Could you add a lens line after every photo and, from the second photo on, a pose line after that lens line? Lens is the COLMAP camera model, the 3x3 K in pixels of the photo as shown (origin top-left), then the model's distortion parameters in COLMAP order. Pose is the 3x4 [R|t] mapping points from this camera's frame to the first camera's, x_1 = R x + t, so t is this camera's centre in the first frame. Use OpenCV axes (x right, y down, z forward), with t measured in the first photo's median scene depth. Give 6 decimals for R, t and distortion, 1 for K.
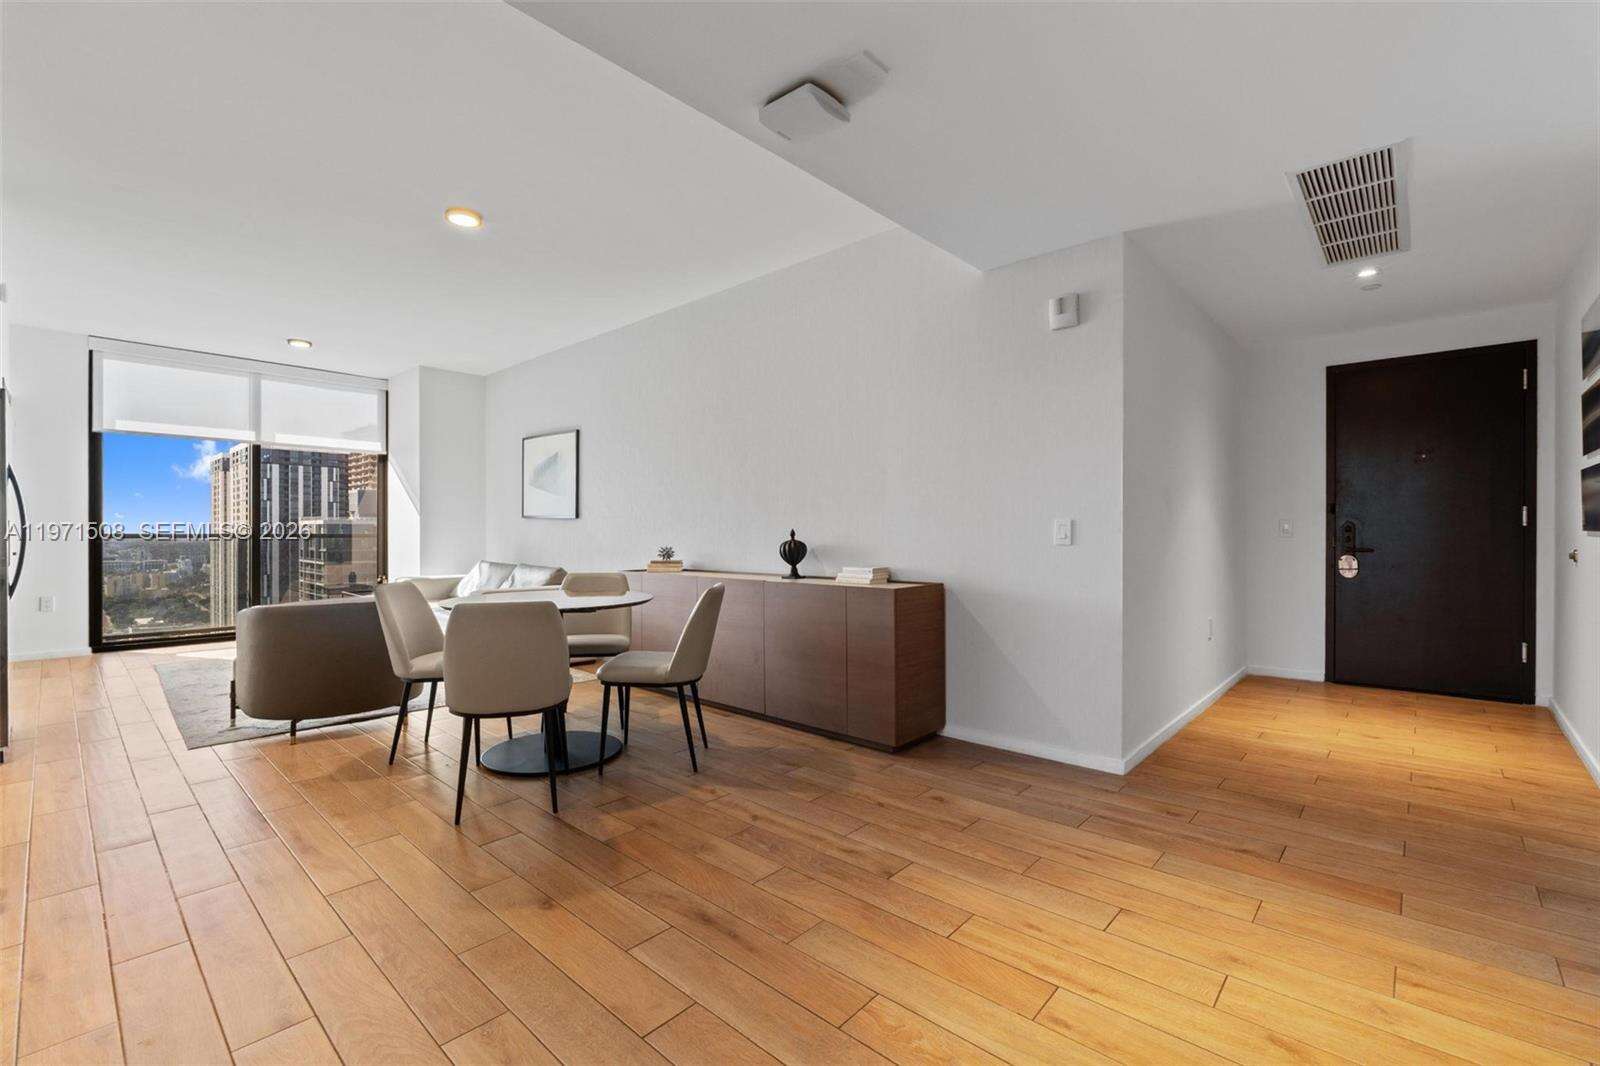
lens RADIAL K [[690.2, 0, 800.0], [0, 690.2, 533.0], [0, 0, 1]] dist [-0.002739, -0.000311]
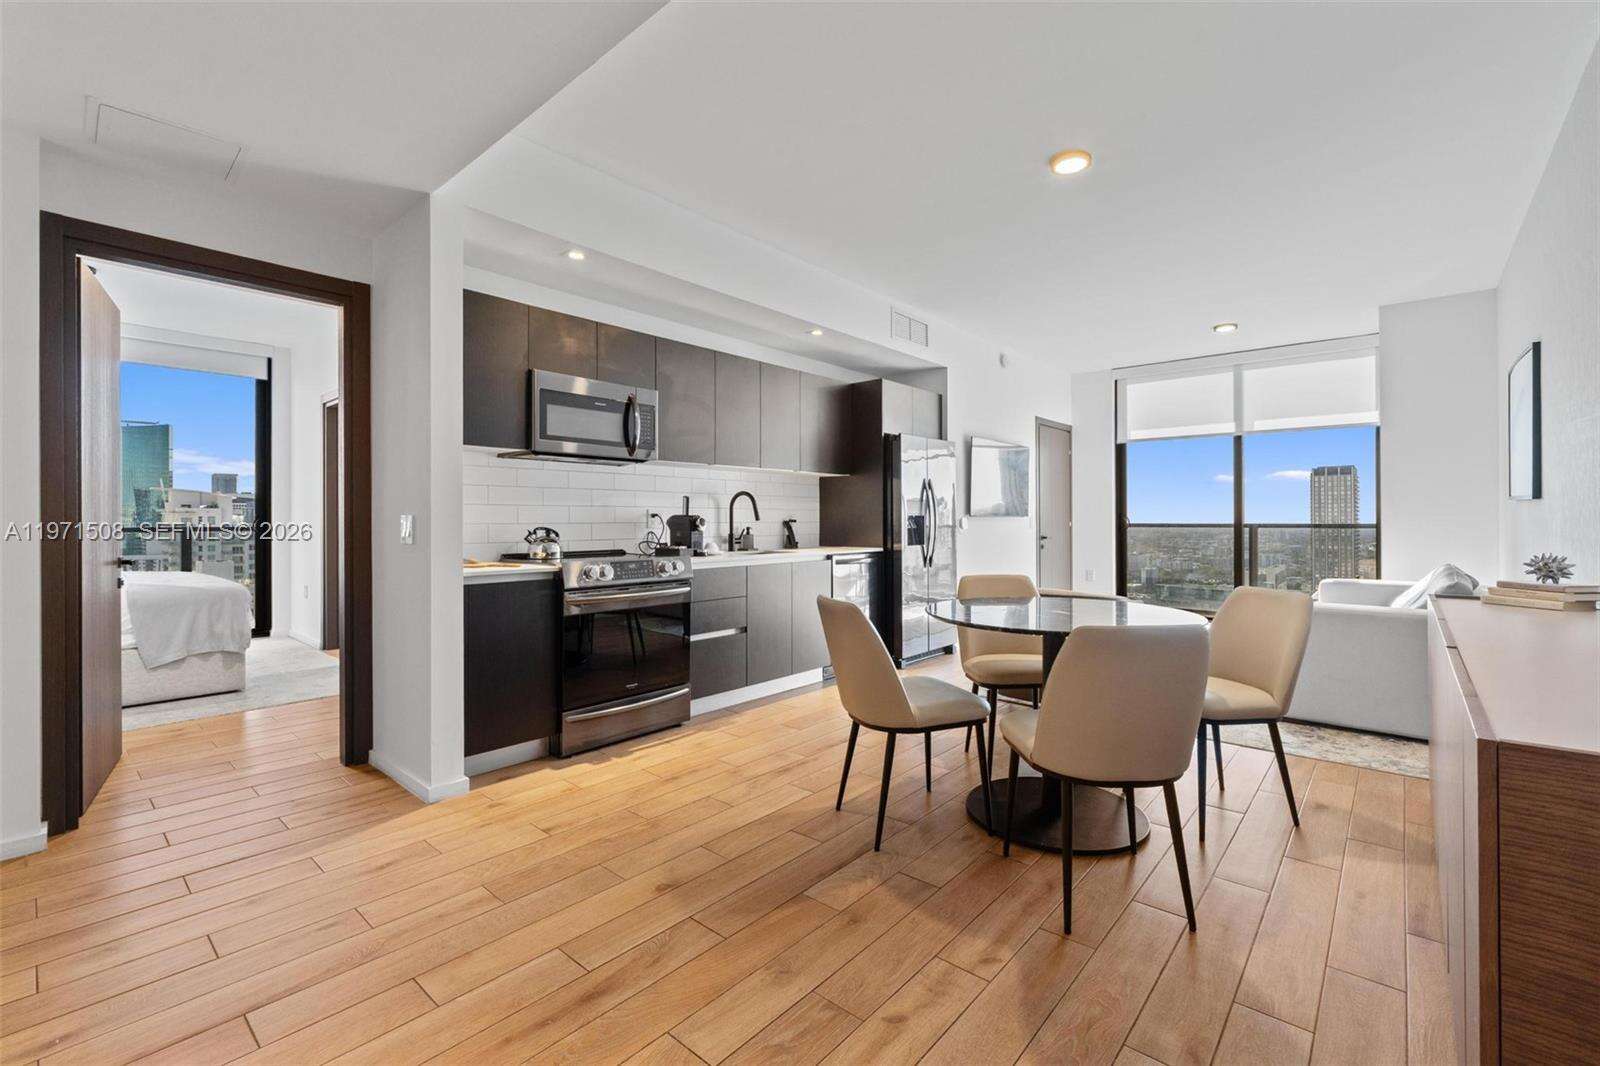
lens RADIAL K [[682.7, 0, 807.6], [0, 682.7, 520.2], [0, 0, 1]] dist [-0.002824, -0.000213]
pose [[0.026275, -0.001351, -0.999654, 0.379826], [0.000354, 0.999999, -0.001343, -0.005434], [0.999655, -0.000319, 0.026275, 0.681569]]
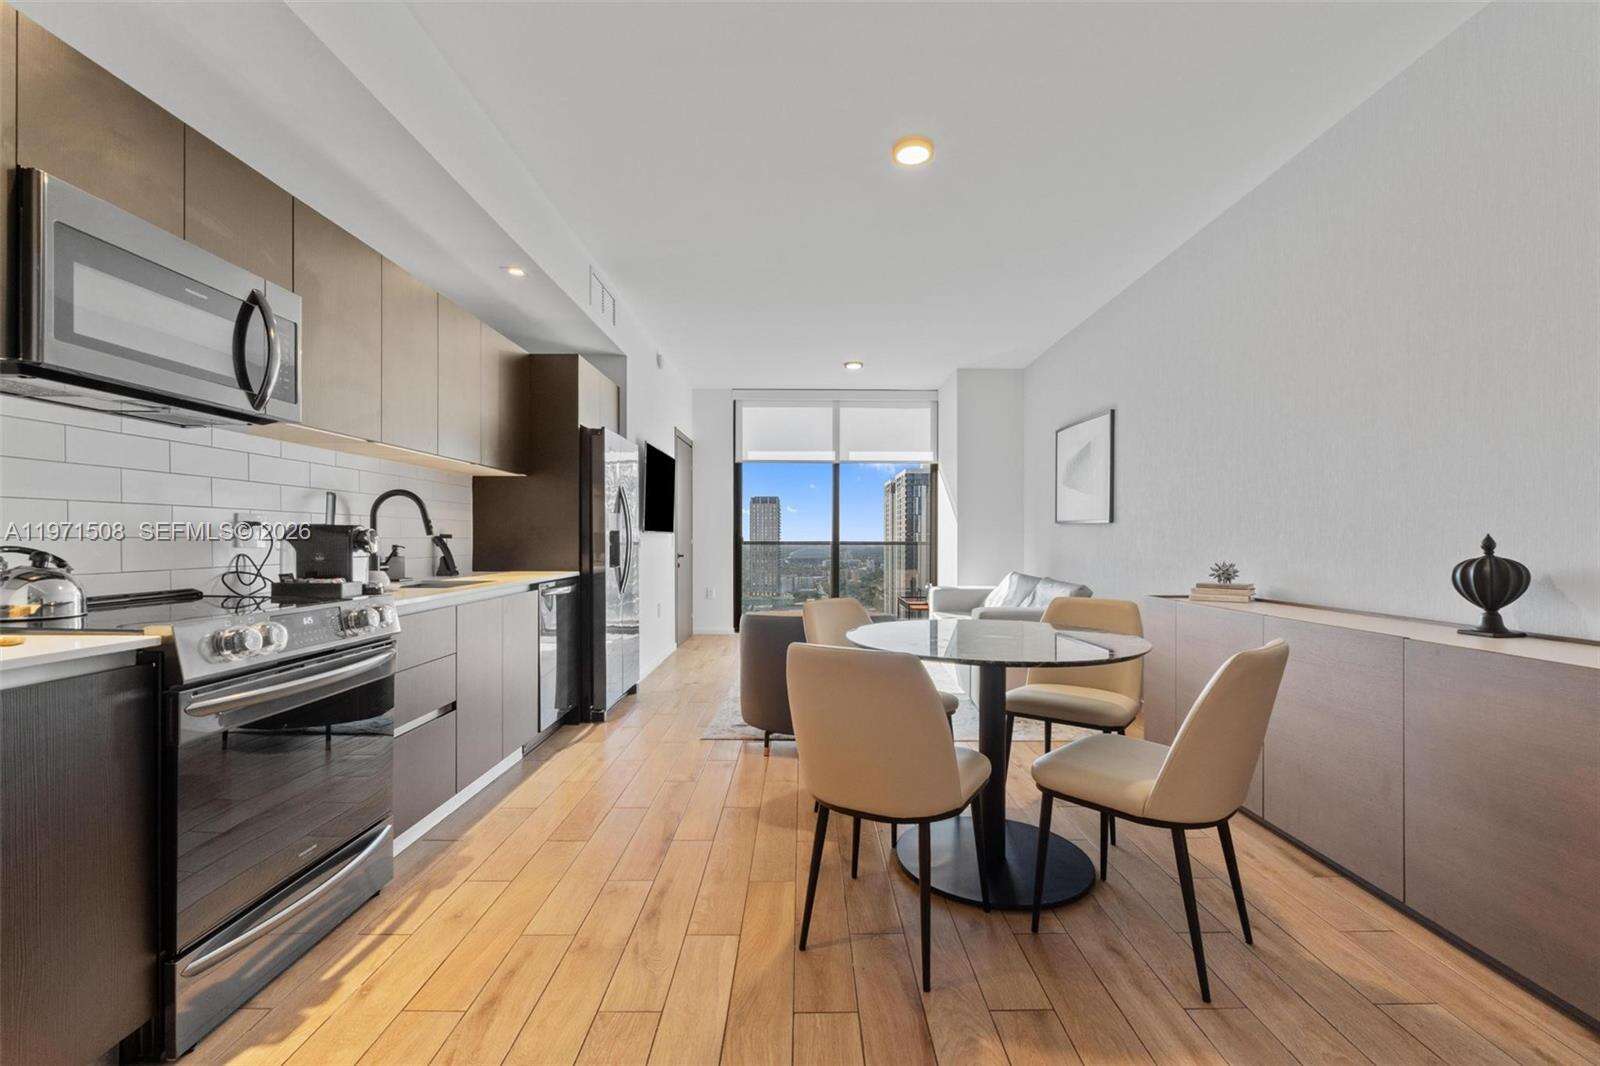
lens RADIAL K [[682.5, 0, 806.8], [0, 682.5, 541.5], [0, 0, 1]] dist [-0.005109, -0.000101]
pose [[0.679822, 0.002558, -0.733373, 0.016948], [-0.001927, 0.999997, 0.001703, -0.001054], [0.733375, 0.000256, 0.679825, 0.384378]]
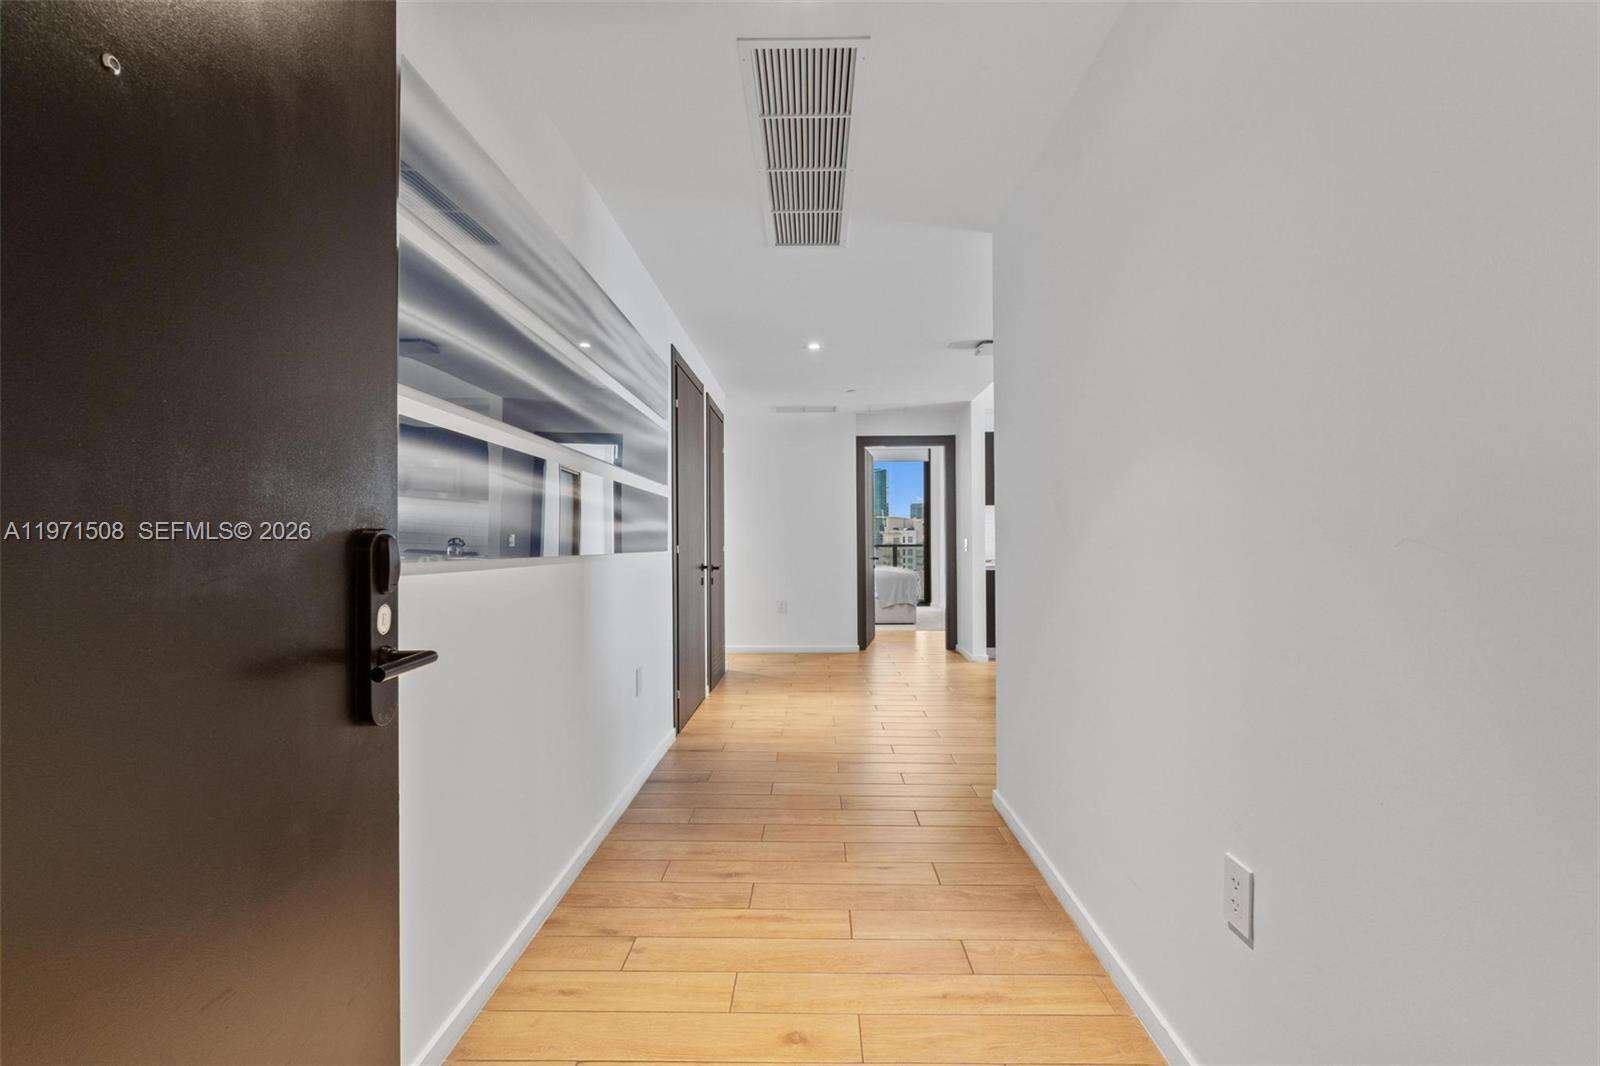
lens RADIAL K [[682.7, 0, 807.6], [0, 682.7, 520.2], [0, 0, 1]] dist [-0.002824, -0.000213]
pose [[-0.746075, -0.018827, -0.665596, 1.109740], [0.001168, 0.999562, -0.029582, -0.010302], [0.665861, -0.022848, -0.745726, 1.320280]]
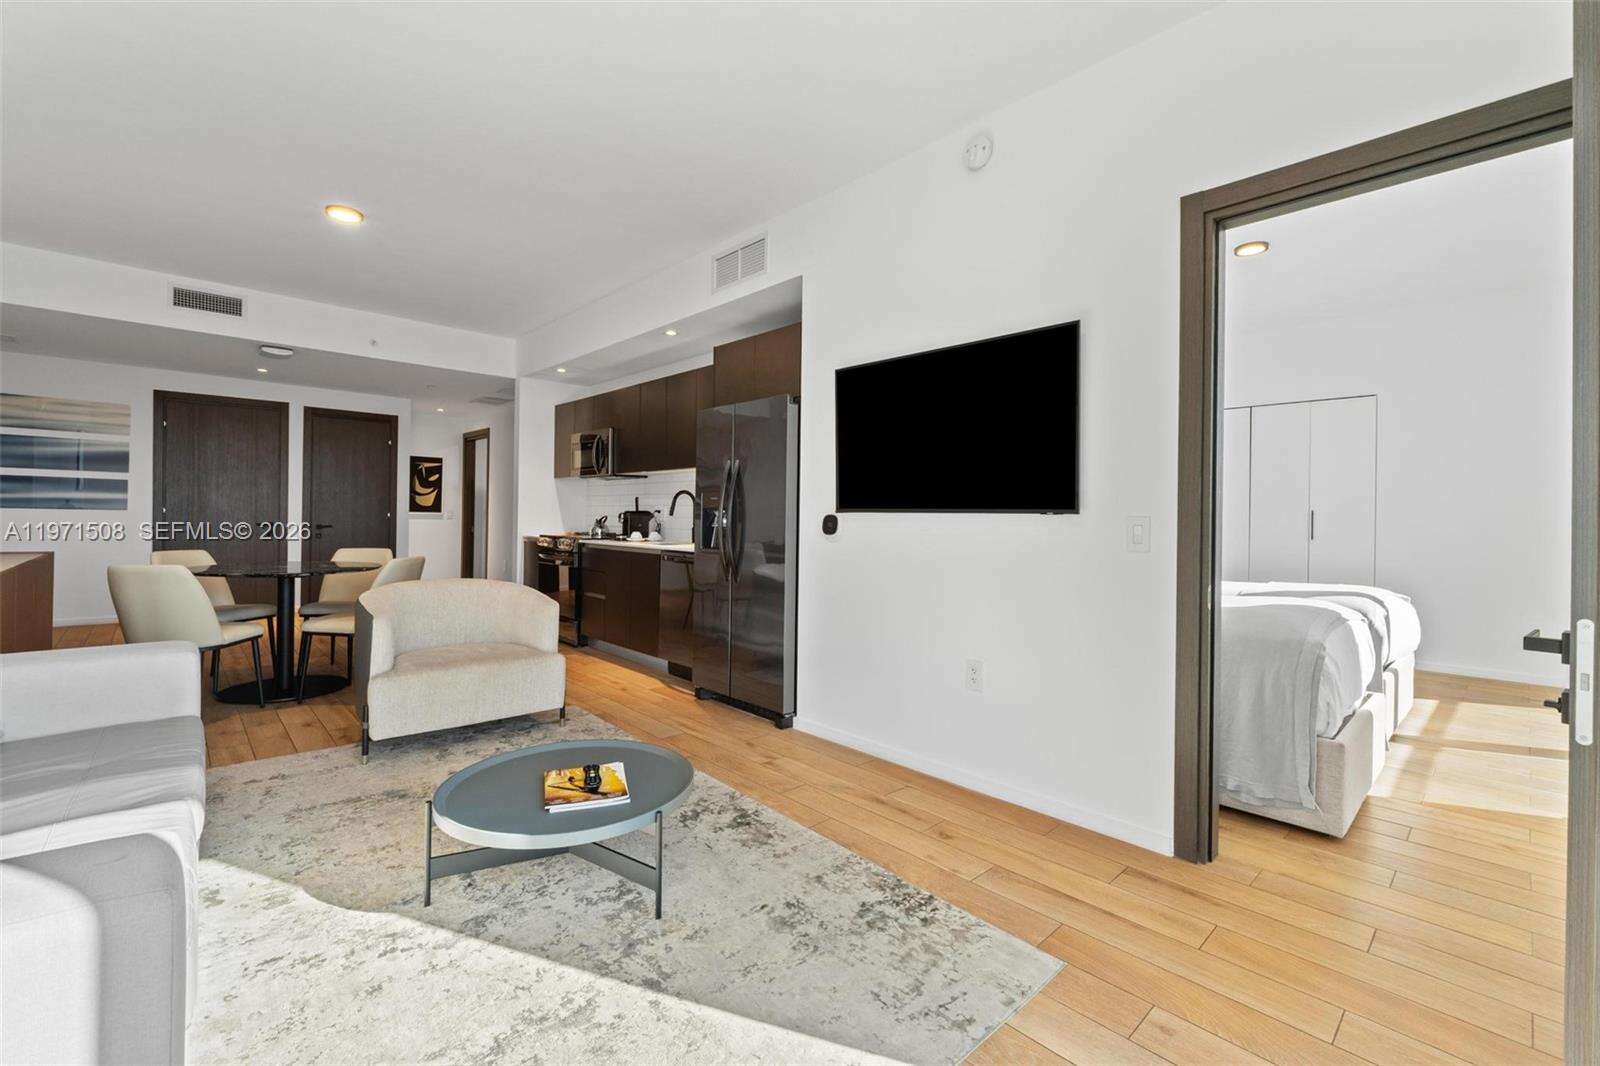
lens RADIAL K [[683.1, 0, 796.0], [0, 683.1, 513.1], [0, 0, 1]] dist [0.002549, 0.000398]
pose [[-0.996776, -0.010761, 0.079504, -1.317339], [-0.010716, 0.999942, 0.000991, -0.016890], [-0.079510, 0.000136, -0.996834, 2.078042]]
